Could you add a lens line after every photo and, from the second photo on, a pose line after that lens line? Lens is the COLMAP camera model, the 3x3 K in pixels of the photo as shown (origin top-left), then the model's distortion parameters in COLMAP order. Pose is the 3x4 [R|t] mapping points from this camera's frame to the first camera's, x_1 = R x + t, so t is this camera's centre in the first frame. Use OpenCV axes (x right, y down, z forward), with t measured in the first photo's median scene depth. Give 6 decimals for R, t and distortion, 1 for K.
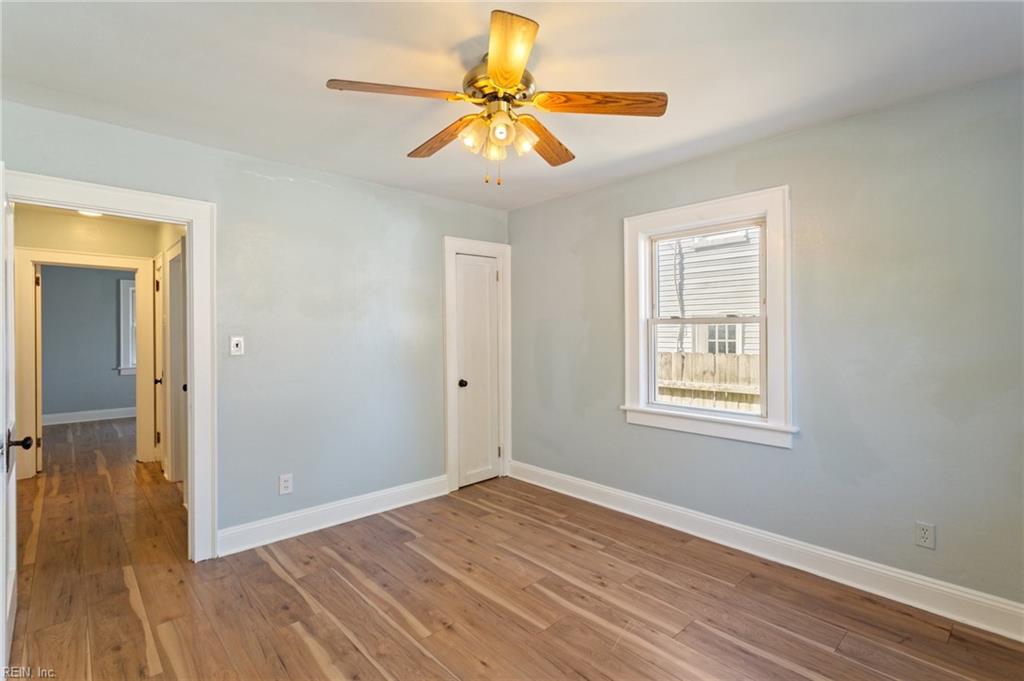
lens RADIAL K [[493.7, 0, 511.4], [0, 493.7, 339.7], [0, 0, 1]] dist [0.000233, -0.000096]
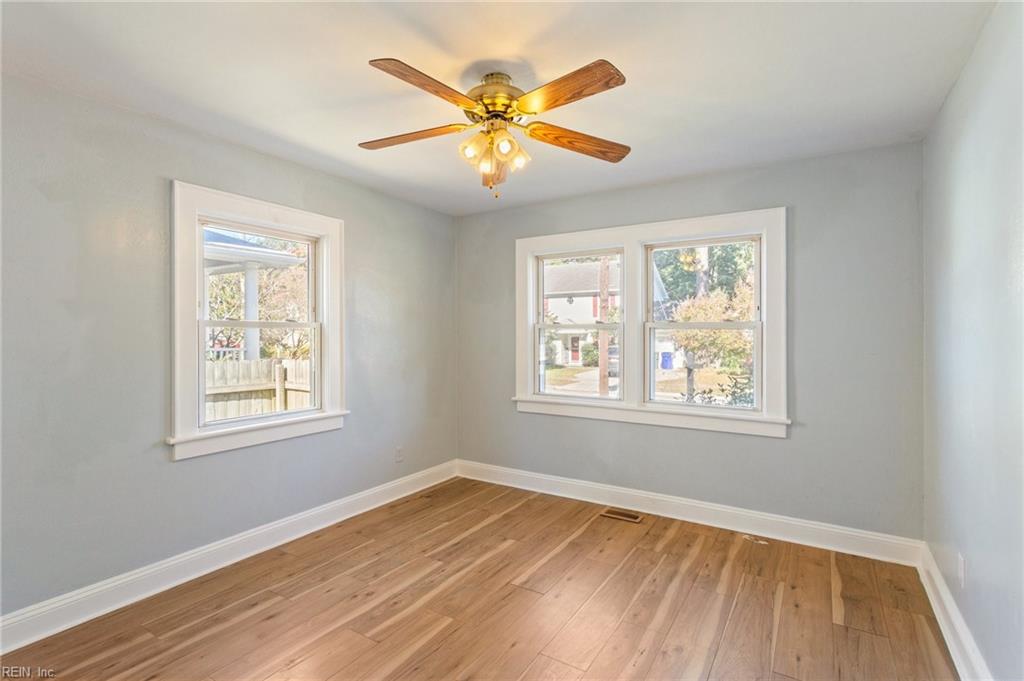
lens RADIAL K [[493.7, 0, 514.2], [0, 493.7, 338.3], [0, 0, 1]] dist [0.000233, -0.000096]
pose [[-0.282330, -0.005339, 0.959303, -0.776928], [0.014174, 0.999852, 0.009736, -0.017574], [-0.959213, 0.016346, -0.282212, 0.922366]]
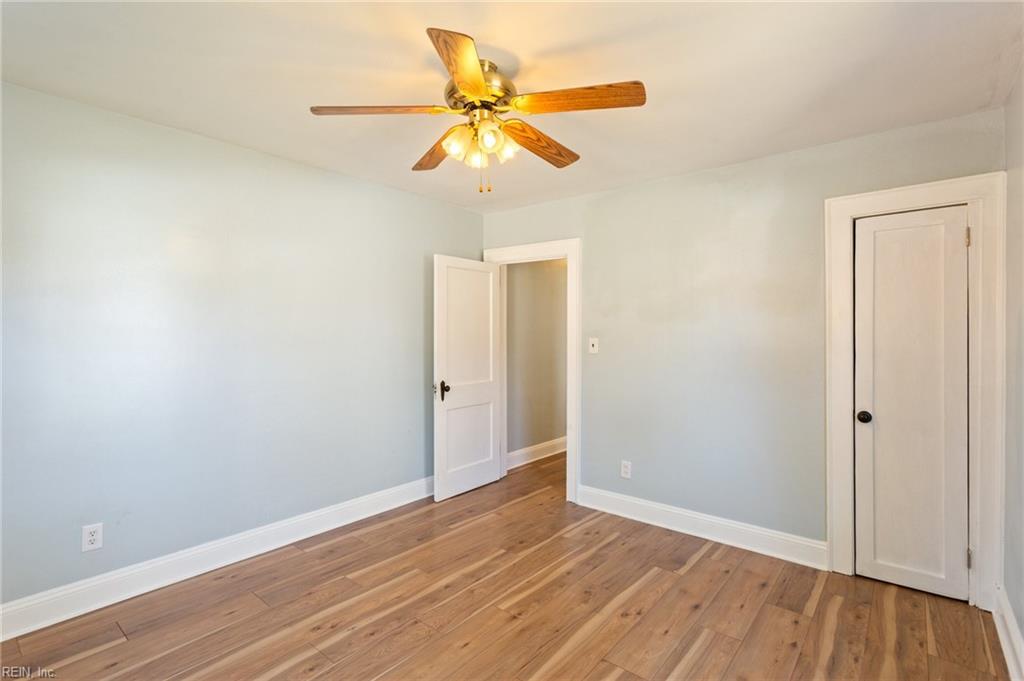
lens RADIAL K [[493.7, 0, 505.1], [0, 493.7, 335.6], [0, 0, 1]] dist [0.000233, -0.000096]
pose [[0.111007, 0.013813, -0.993724, 0.729892], [-0.017313, 0.999779, 0.011963, -0.026619], [0.993669, 0.015877, 0.111222, 0.680746]]
